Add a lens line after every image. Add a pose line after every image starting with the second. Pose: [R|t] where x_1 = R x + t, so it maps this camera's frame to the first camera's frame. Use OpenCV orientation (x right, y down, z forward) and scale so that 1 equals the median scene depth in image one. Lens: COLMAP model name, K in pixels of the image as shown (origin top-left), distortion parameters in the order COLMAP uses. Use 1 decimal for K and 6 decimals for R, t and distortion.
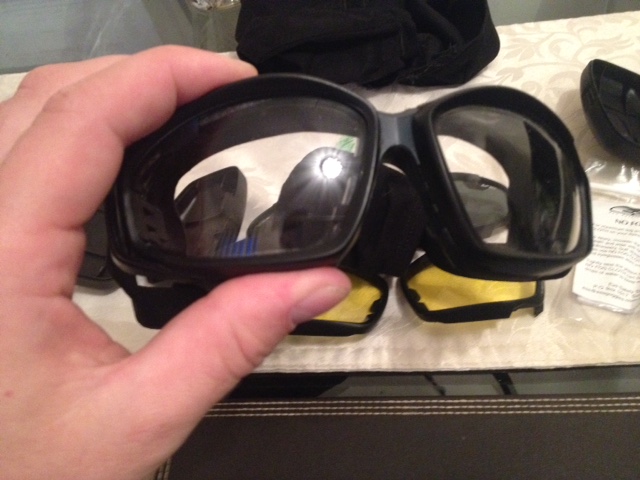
lens RADIAL K [[658.7, 0, 321.7], [0, 658.7, 238.2], [0, 0, 1]] dist [0.020645, 0.000000]
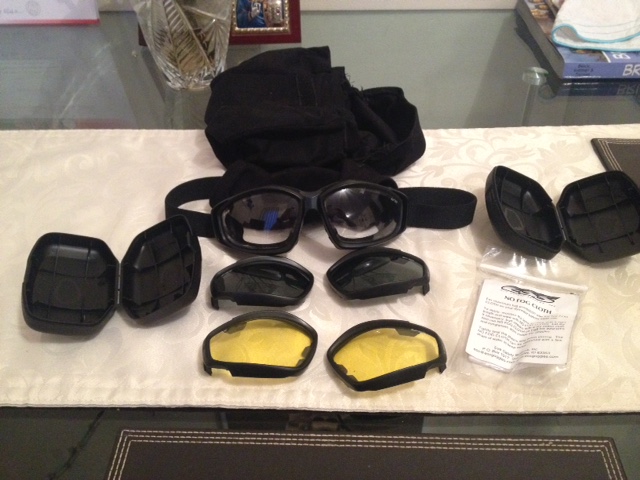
lens RADIAL K [[658.7, 0, 319.1], [0, 658.7, 236.7], [0, 0, 1]] dist [0.020645, 0.000000]
pose [[0.995110, 0.071386, 0.068271, 0.007816], [-0.063878, 0.992263, -0.106456, 0.014686], [-0.075342, 0.101574, 0.991971, -0.205859]]
